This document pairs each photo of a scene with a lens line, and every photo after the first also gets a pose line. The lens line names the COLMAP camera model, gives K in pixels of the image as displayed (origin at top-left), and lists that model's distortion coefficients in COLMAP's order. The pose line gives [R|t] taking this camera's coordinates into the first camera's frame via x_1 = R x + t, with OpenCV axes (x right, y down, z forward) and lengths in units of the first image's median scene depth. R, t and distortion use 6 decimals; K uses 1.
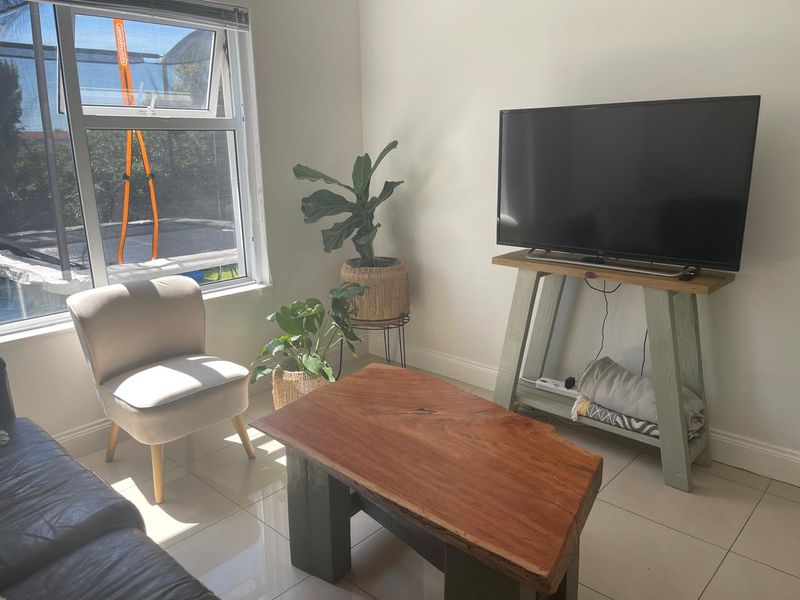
lens RADIAL K [[608.9, 0, 400.0], [0, 608.9, 300.0], [0, 0, 1]] dist [-0.002249, -0.004926]
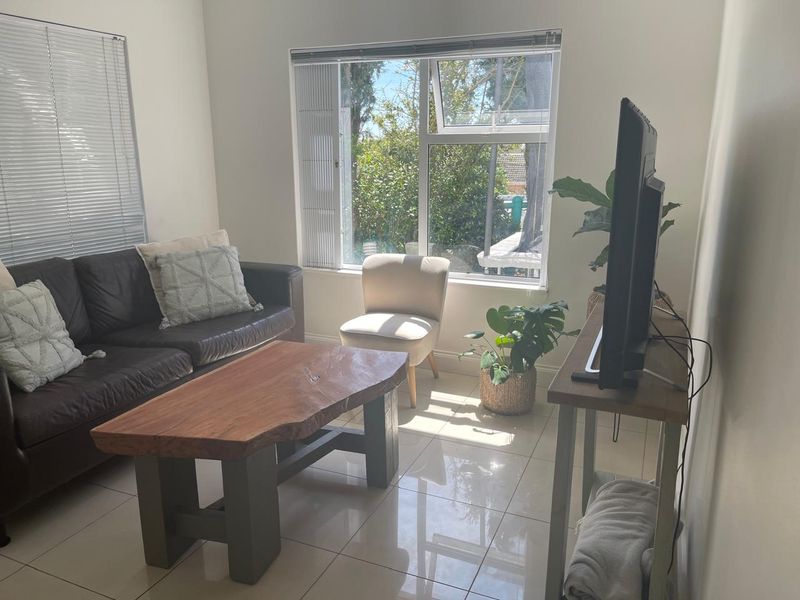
lens RADIAL K [[608.9, 0, 400.0], [0, 608.9, 300.0], [0, 0, 1]] dist [-0.002249, -0.004926]
pose [[0.319746, 0.239009, -0.916863, 0.800703], [-0.243210, 0.955944, 0.164380, -0.142237], [0.915758, 0.170430, 0.363788, 0.466627]]
